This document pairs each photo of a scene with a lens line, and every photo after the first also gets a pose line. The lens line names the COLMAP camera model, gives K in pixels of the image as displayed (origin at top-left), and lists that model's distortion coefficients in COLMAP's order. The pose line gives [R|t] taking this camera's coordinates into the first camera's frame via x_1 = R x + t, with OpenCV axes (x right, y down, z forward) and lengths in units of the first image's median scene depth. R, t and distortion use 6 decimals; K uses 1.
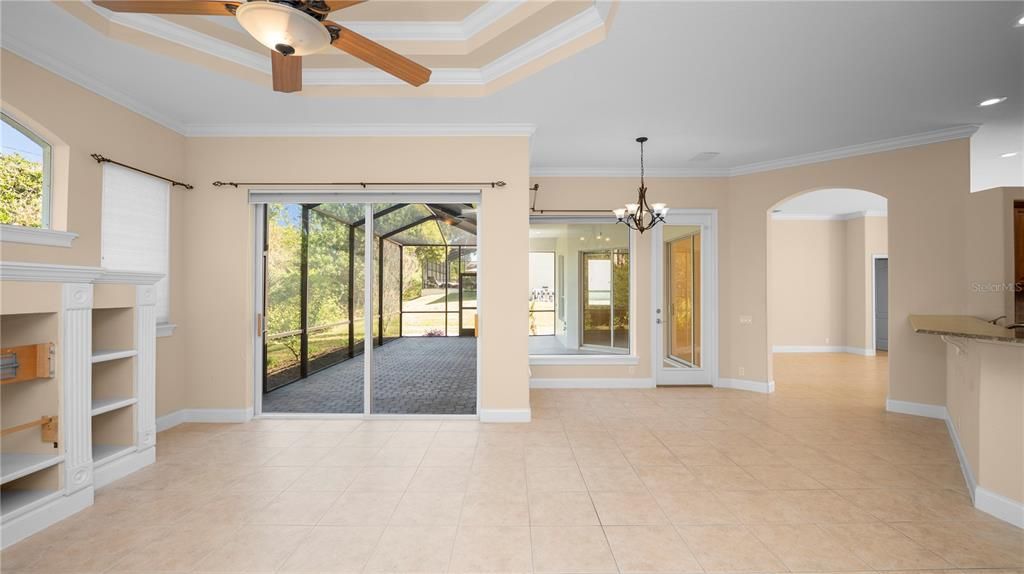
lens RADIAL K [[415.3, 0, 512.0], [0, 415.3, 287.0], [0, 0, 1]] dist [-0.016595, 0.000024]
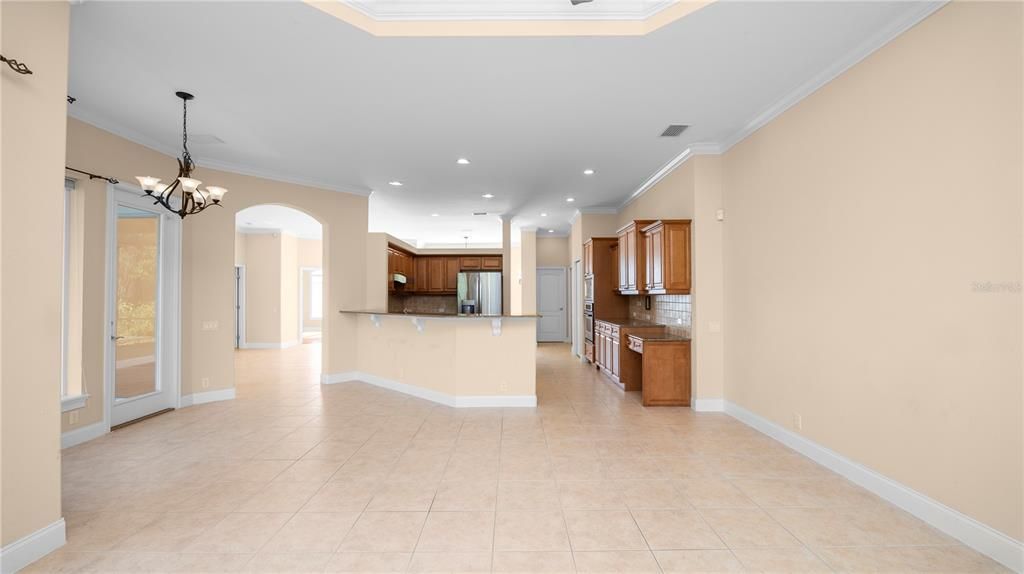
lens RADIAL K [[415.3, 0, 512.0], [0, 415.3, 287.0], [0, 0, 1]] dist [-0.016595, 0.000024]
pose [[0.004342, 0.017827, 0.999832, -0.346892], [-0.005087, 0.999829, -0.017805, 0.005442], [-0.999978, -0.005008, 0.004432, 0.313933]]
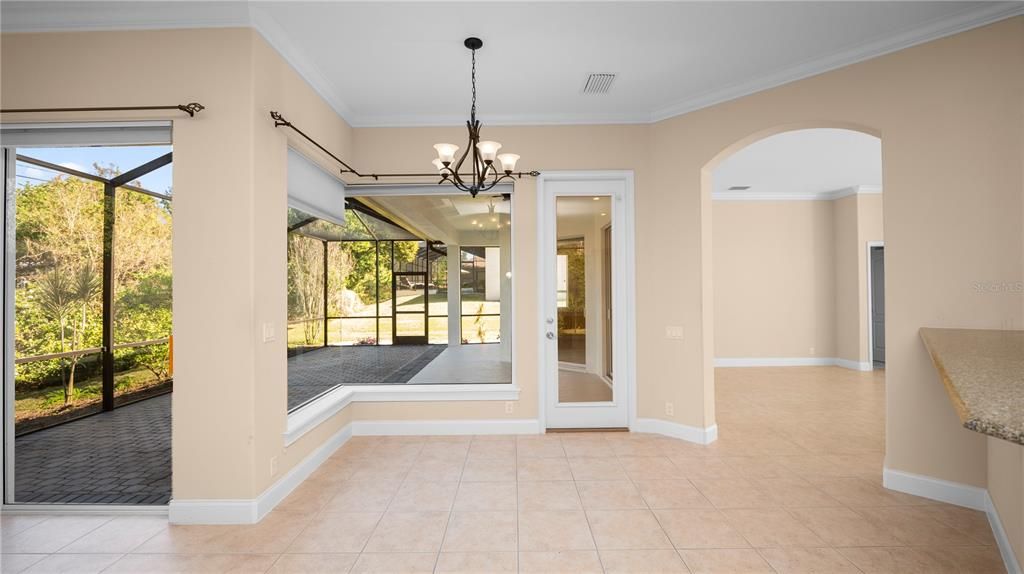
lens RADIAL K [[415.3, 0, 512.0], [0, 415.3, 287.0], [0, 0, 1]] dist [-0.016595, 0.000024]
pose [[0.999951, -0.009625, -0.002252, 0.295872], [0.009622, 0.999953, -0.001494, 0.003057], [0.002267, 0.001472, 0.999996, 0.315575]]
